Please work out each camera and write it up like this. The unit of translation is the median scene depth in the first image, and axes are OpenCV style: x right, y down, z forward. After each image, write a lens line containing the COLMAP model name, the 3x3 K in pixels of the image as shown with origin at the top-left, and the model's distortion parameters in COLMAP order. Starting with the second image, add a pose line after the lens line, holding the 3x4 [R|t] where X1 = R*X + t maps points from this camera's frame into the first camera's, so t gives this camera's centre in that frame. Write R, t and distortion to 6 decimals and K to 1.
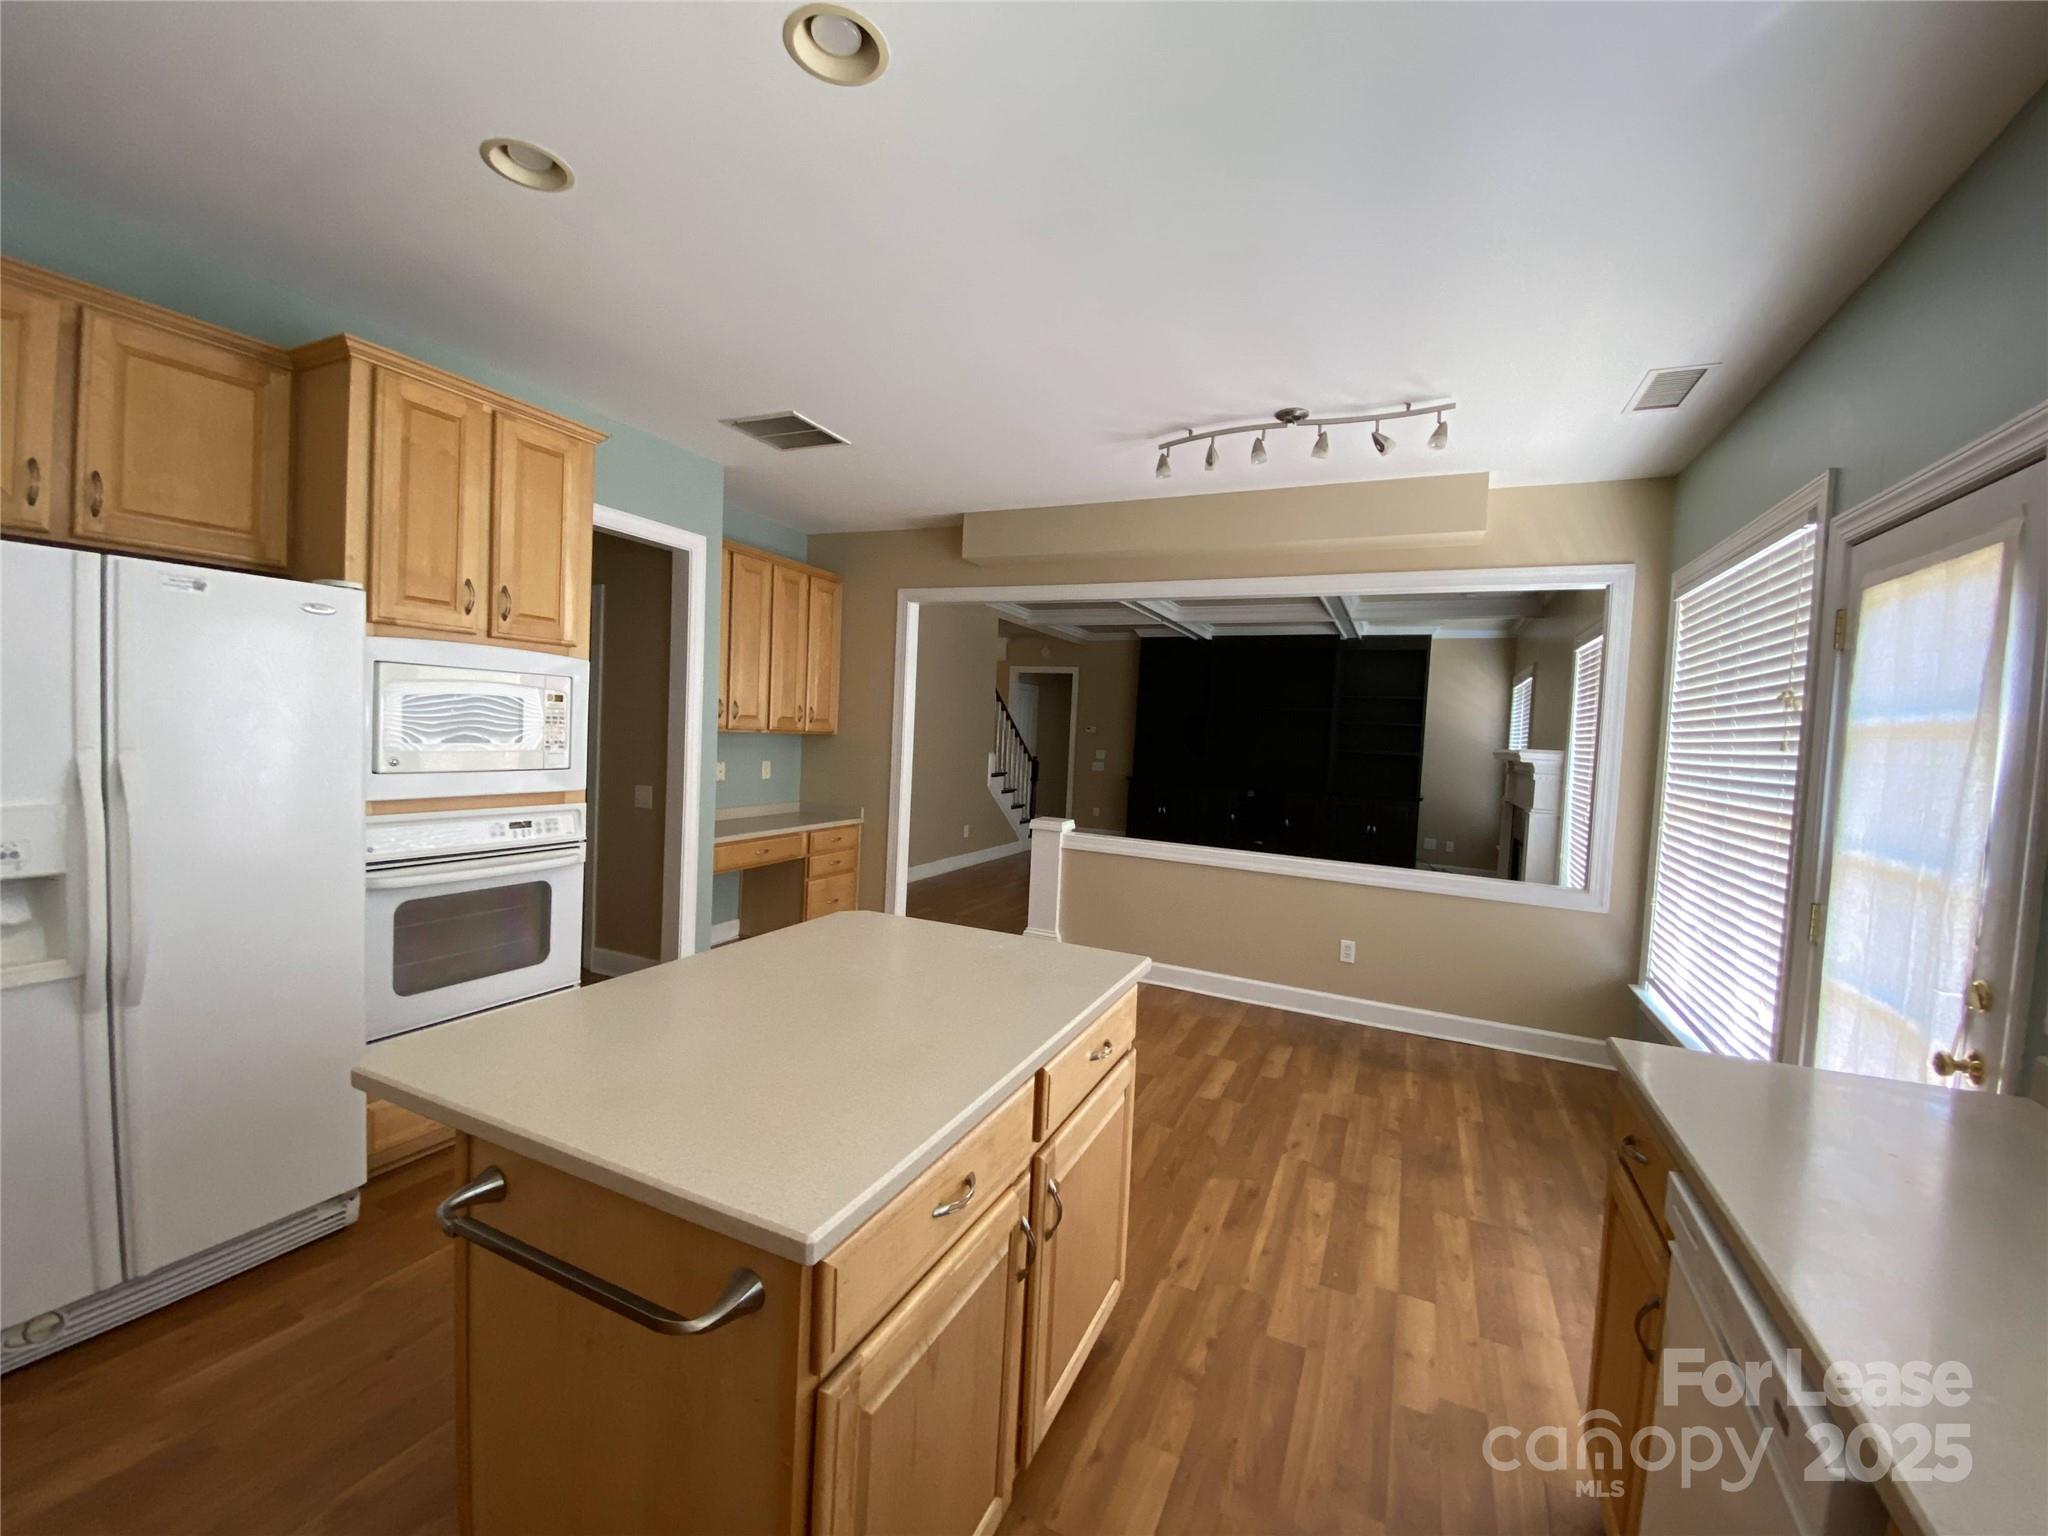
lens RADIAL K [[836.6, 0, 1025.6], [0, 836.6, 769.2], [0, 0, 1]] dist [0.017229, -0.013000]
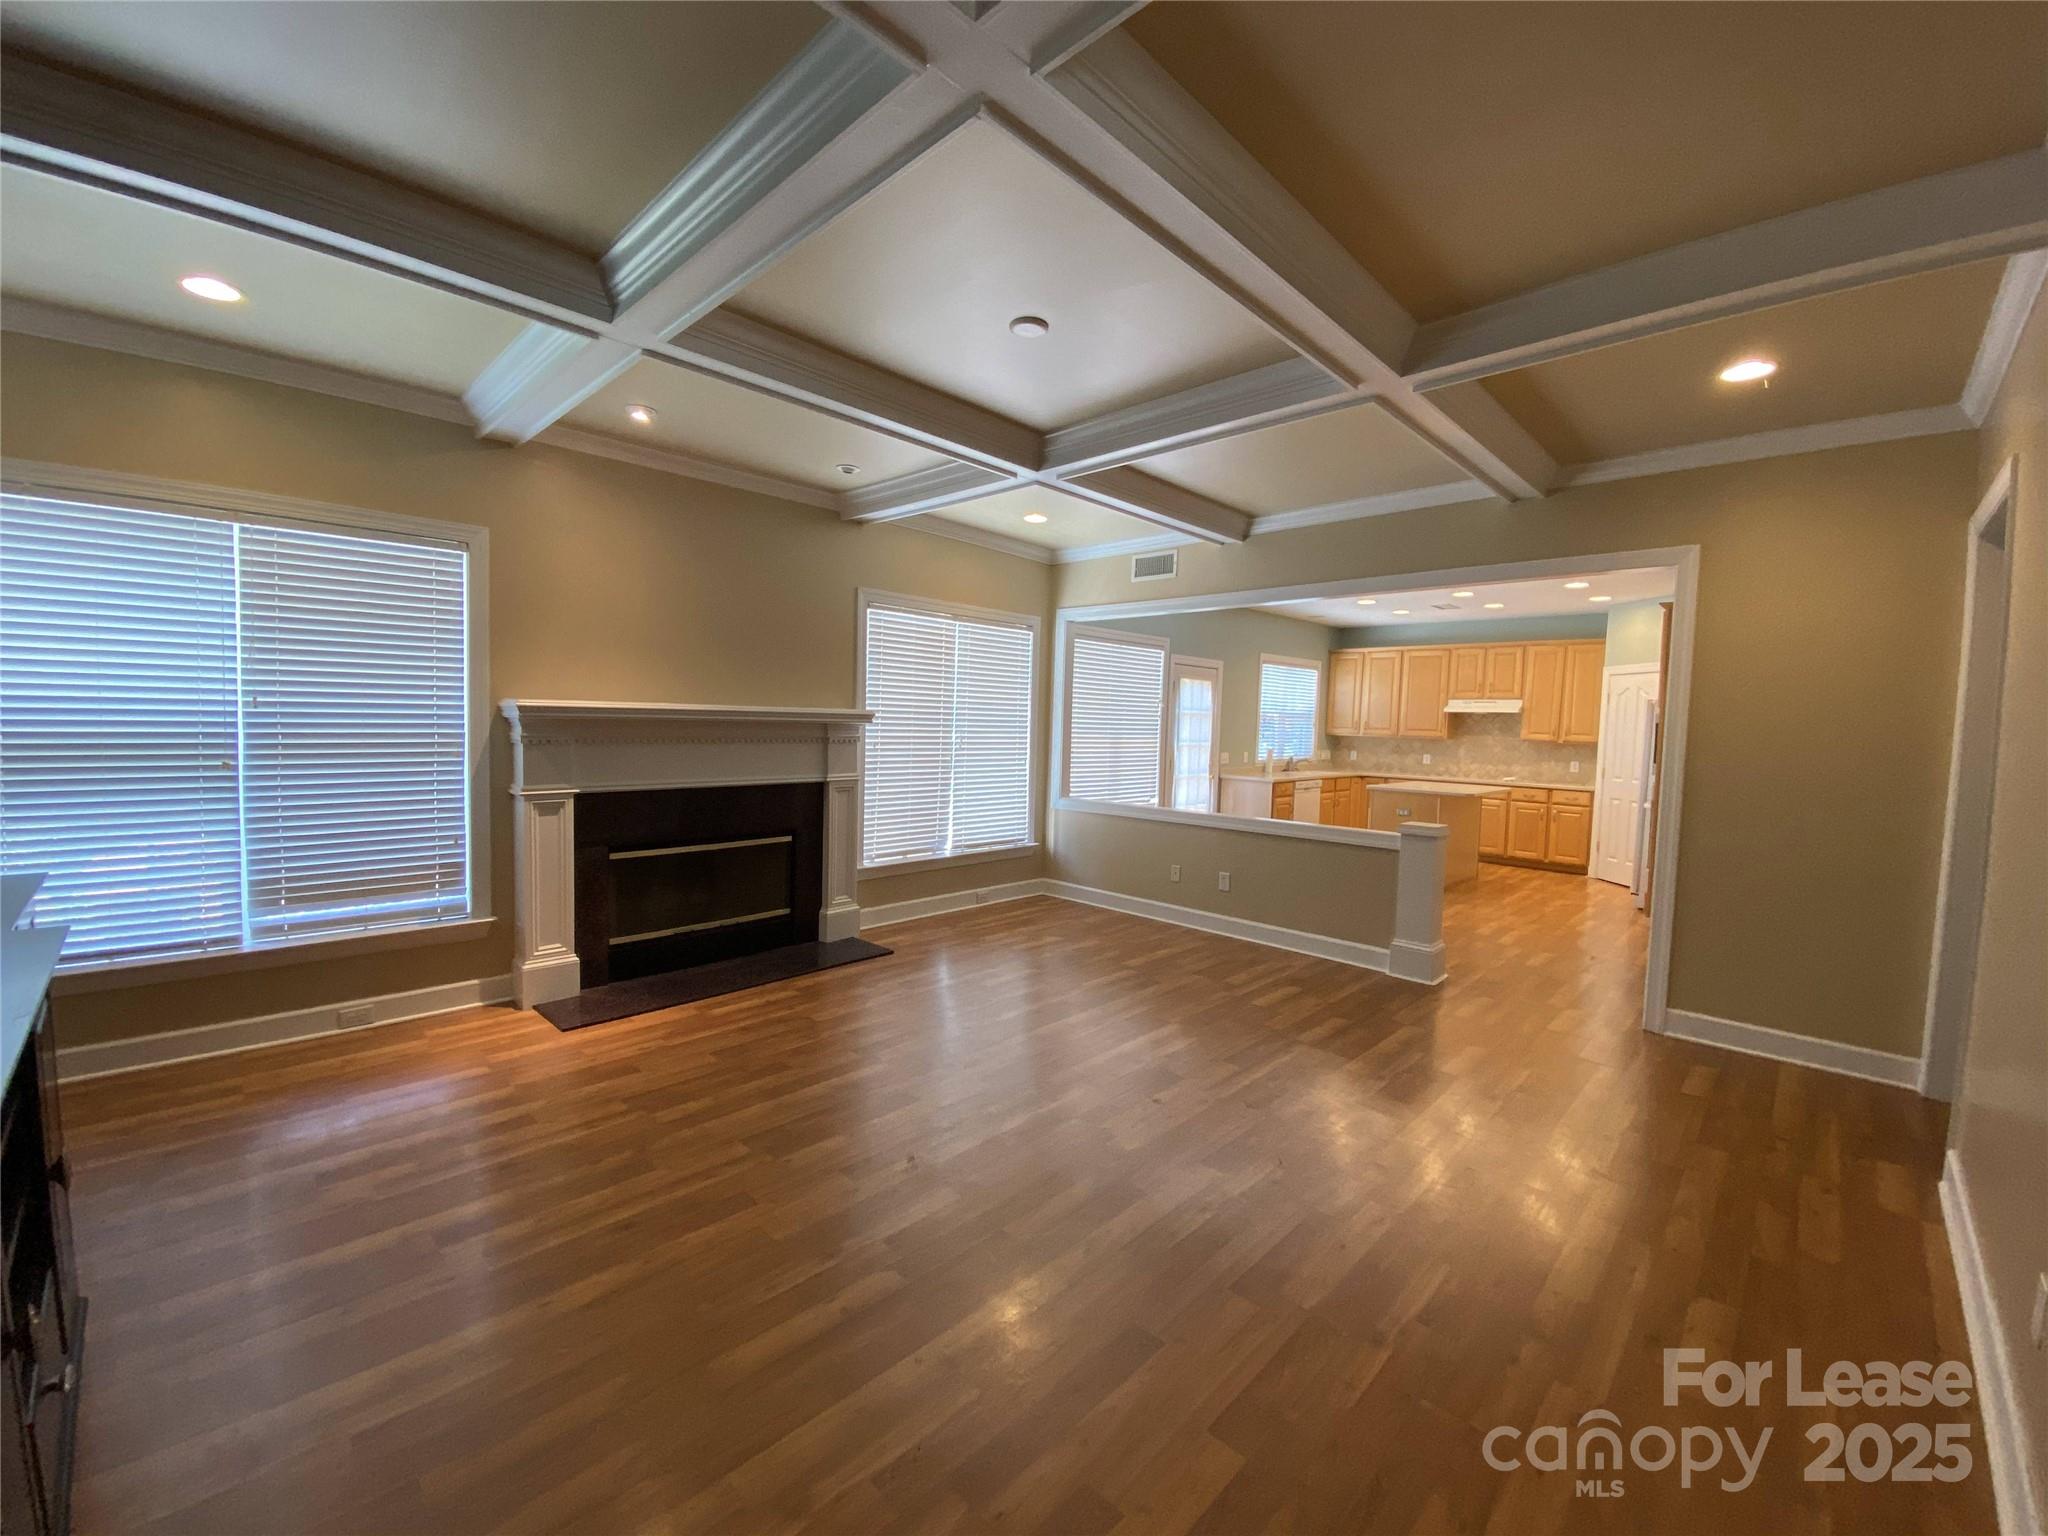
lens RADIAL K [[836.6, 0, 1017.4], [0, 836.6, 770.3], [0, 0, 1]] dist [0.017229, -0.013000]
pose [[-0.940731, -0.091484, 0.326581, 0.311285], [-0.054376, 0.991160, 0.121020, -0.173080], [-0.334766, 0.096089, -0.937389, 3.961592]]
